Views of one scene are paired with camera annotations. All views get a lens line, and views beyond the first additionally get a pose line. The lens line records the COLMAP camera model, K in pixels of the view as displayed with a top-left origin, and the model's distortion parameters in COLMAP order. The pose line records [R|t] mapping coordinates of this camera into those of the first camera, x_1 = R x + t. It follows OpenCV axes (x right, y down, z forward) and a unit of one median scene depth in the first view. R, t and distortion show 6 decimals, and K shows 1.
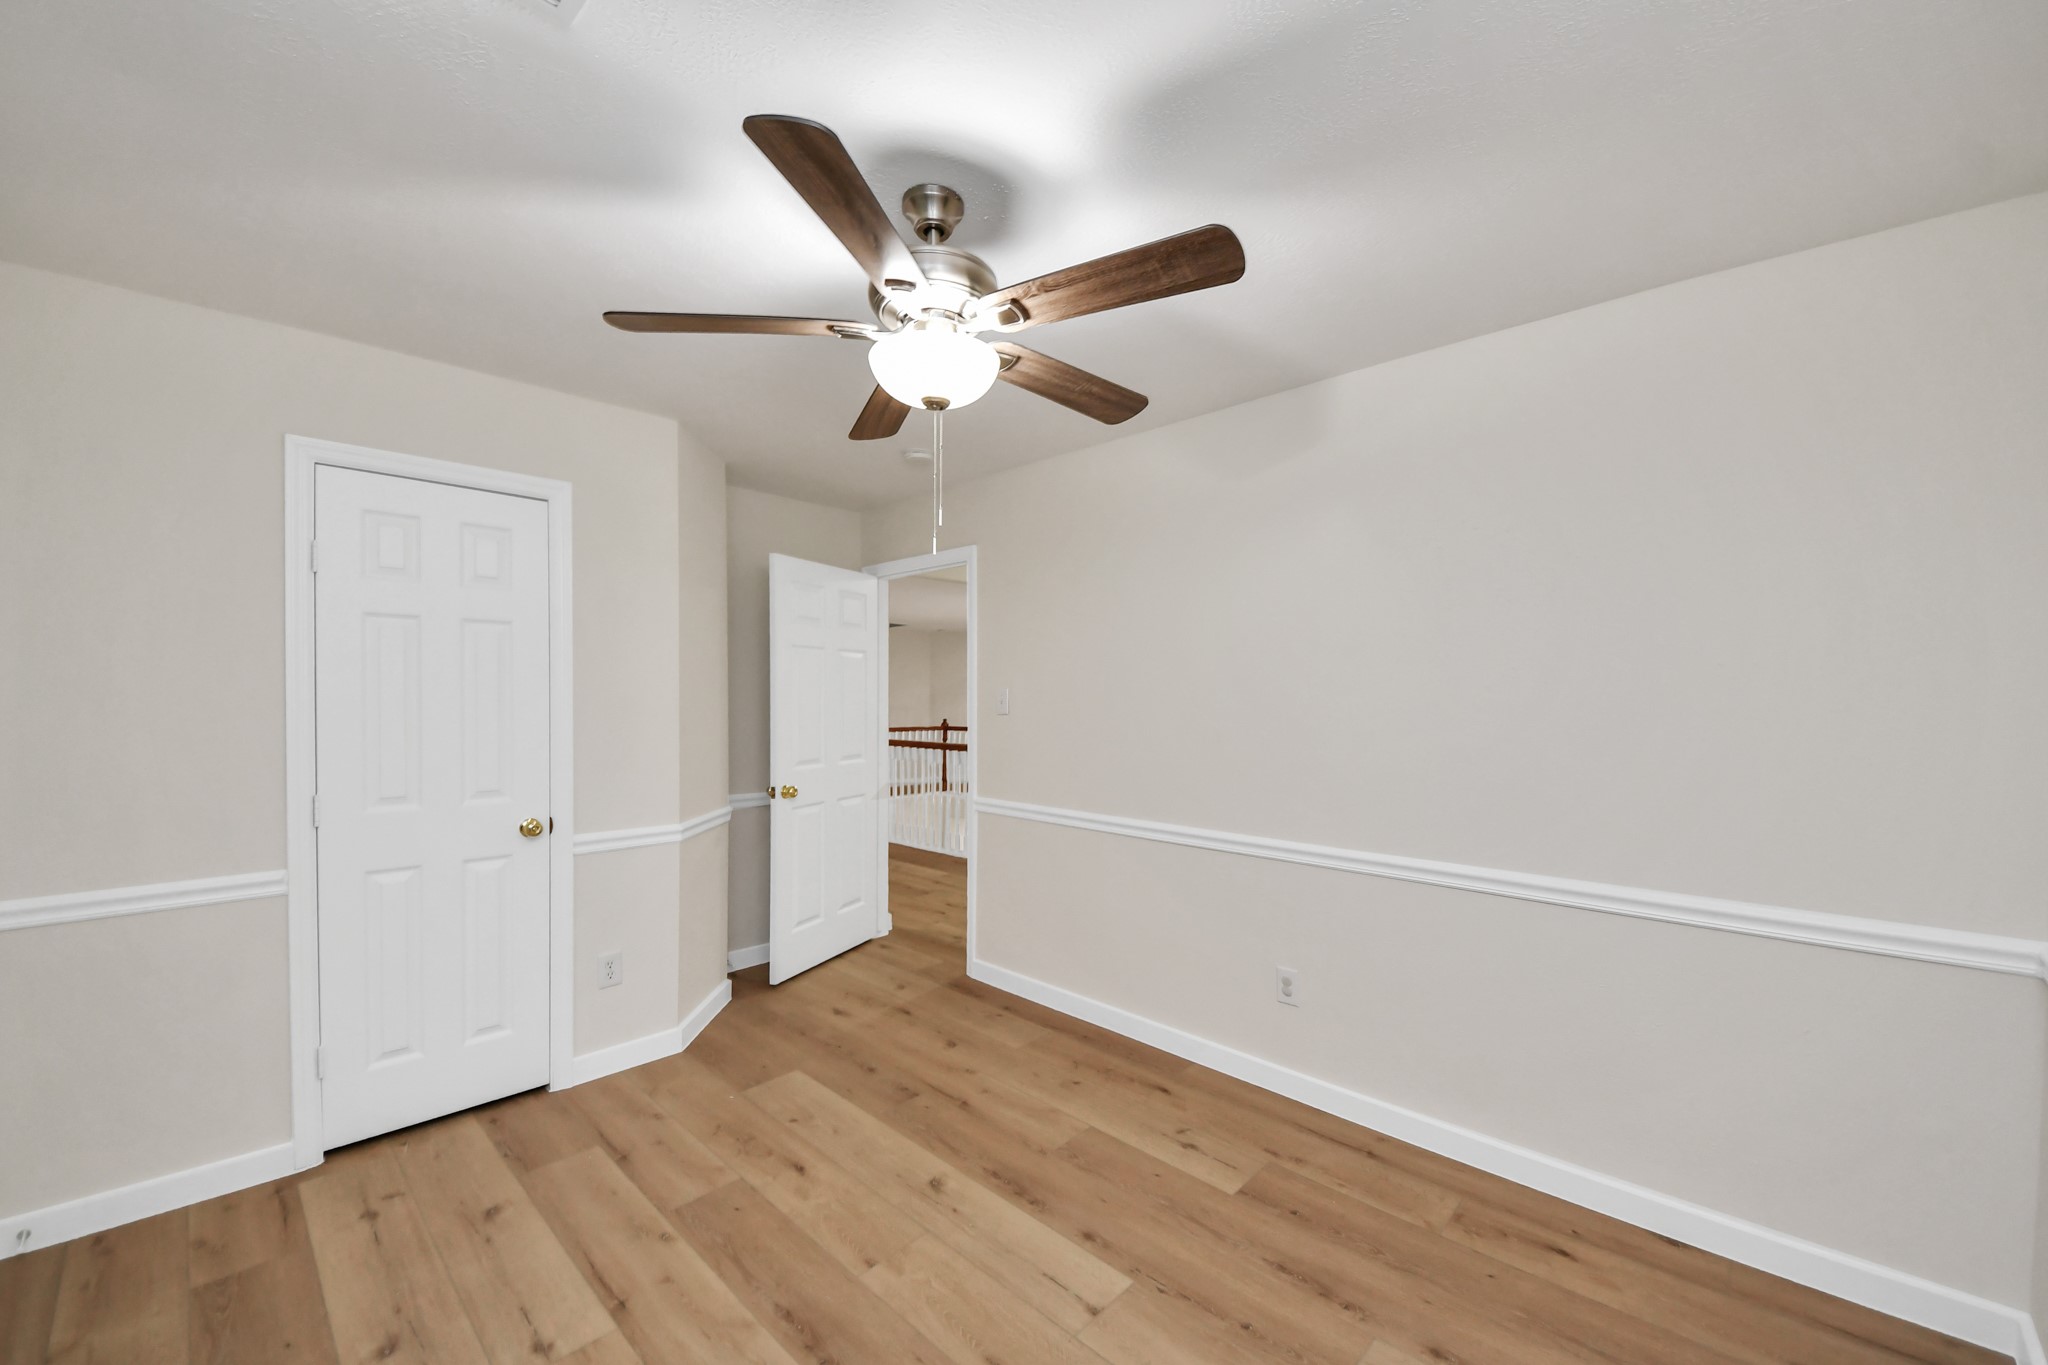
lens RADIAL K [[724.6, 0, 1021.4], [0, 724.6, 694.7], [0, 0, 1]] dist [0.040559, -0.023192]
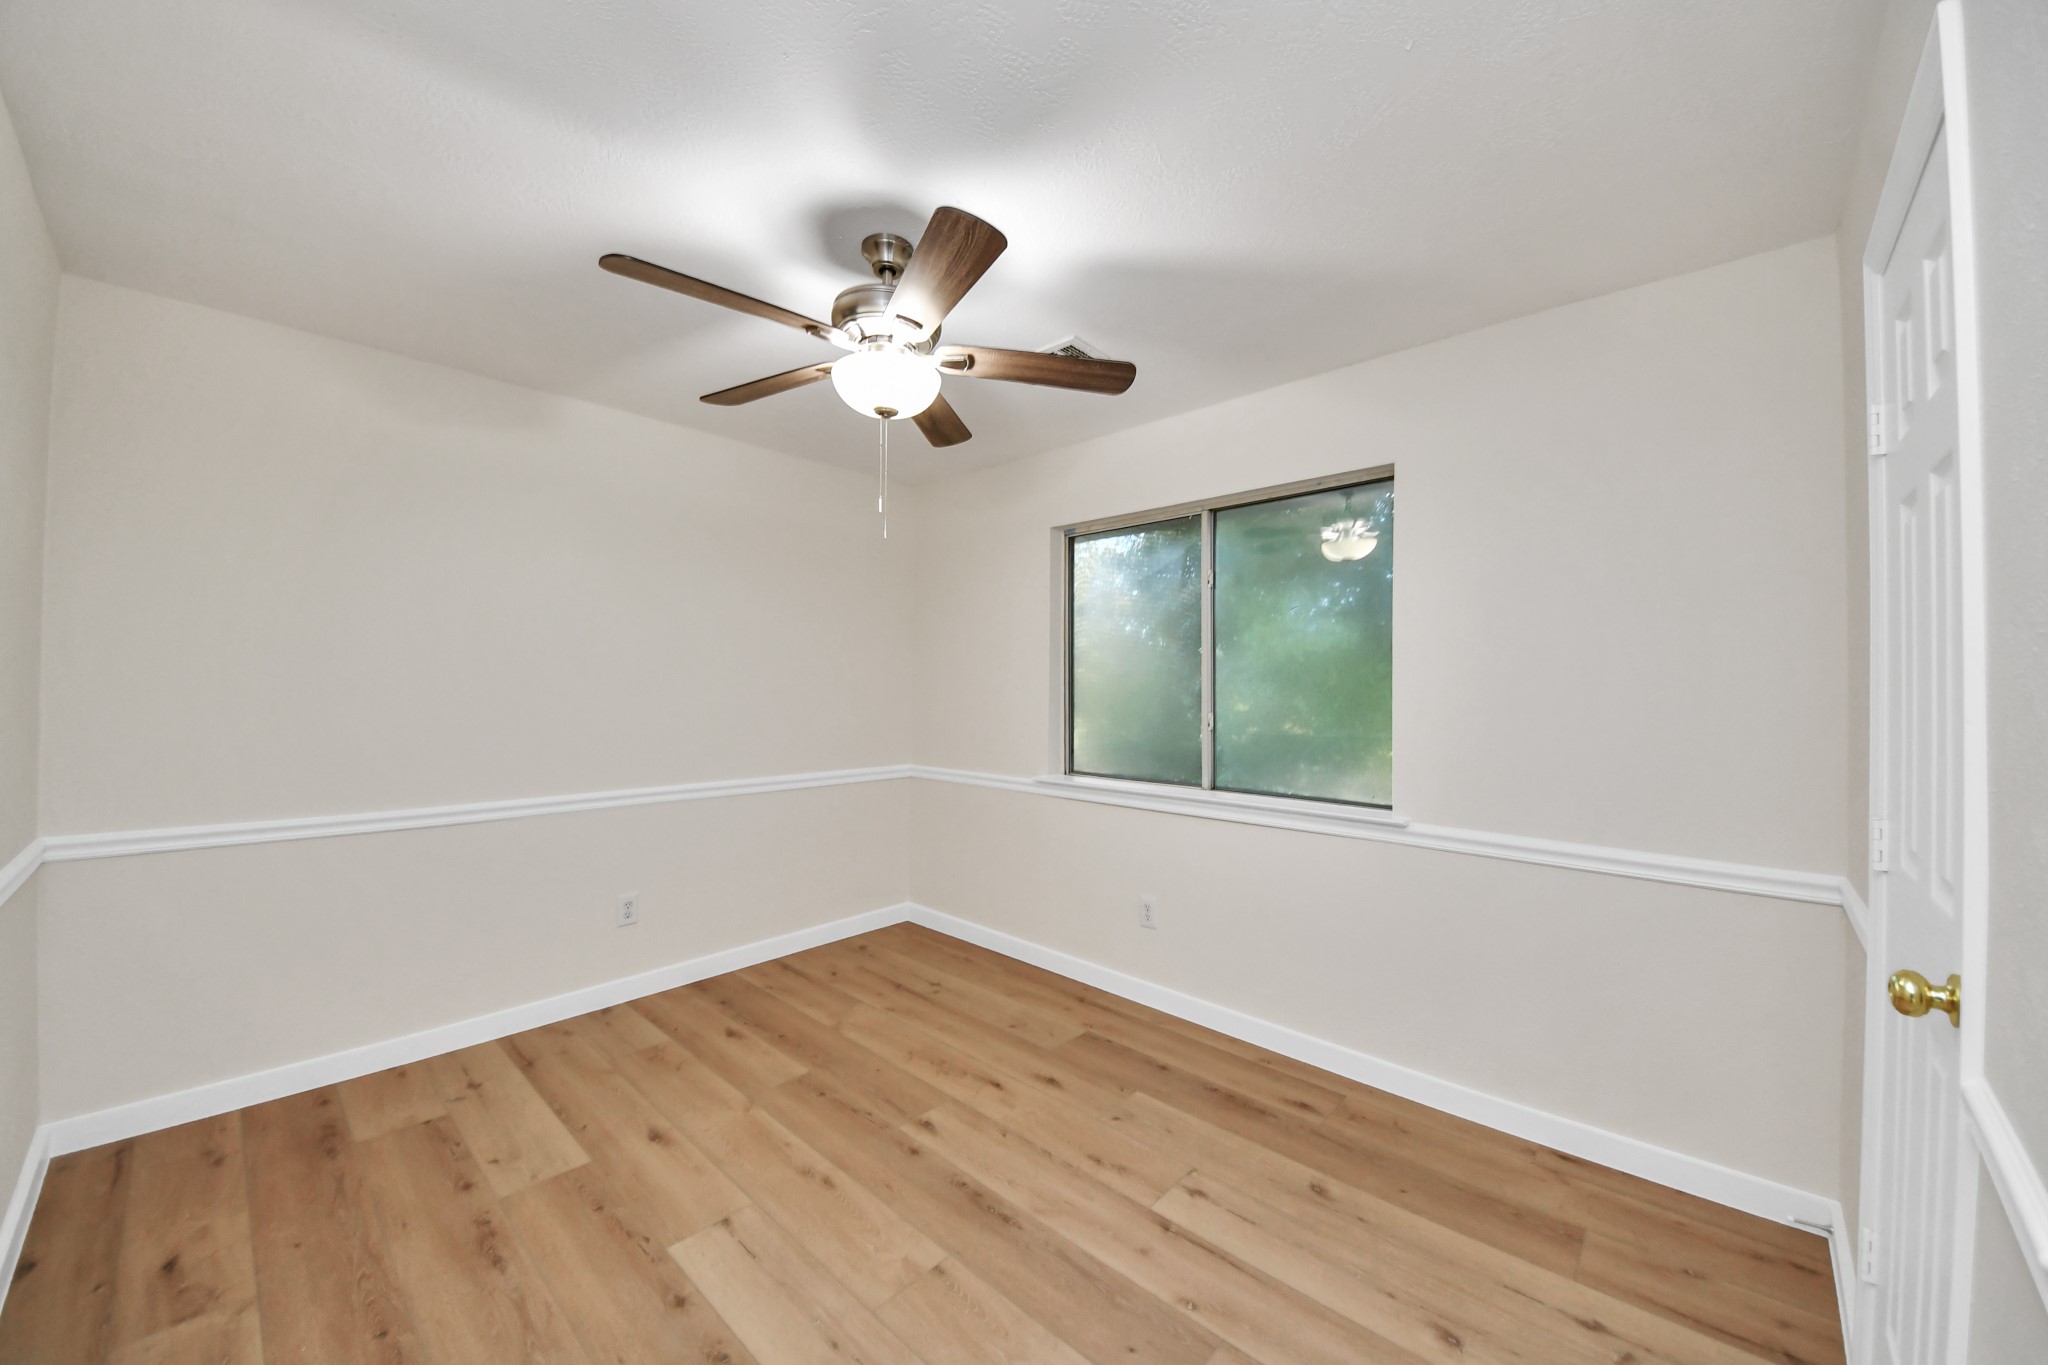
lens RADIAL K [[724.6, 0, 1021.4], [0, 724.6, 694.7], [0, 0, 1]] dist [0.040559, -0.023192]
pose [[-0.999539, -0.011804, -0.027984, -0.283776], [-0.011654, 0.999917, -0.005493, 0.056908], [0.028046, -0.005164, -0.999593, 1.995663]]
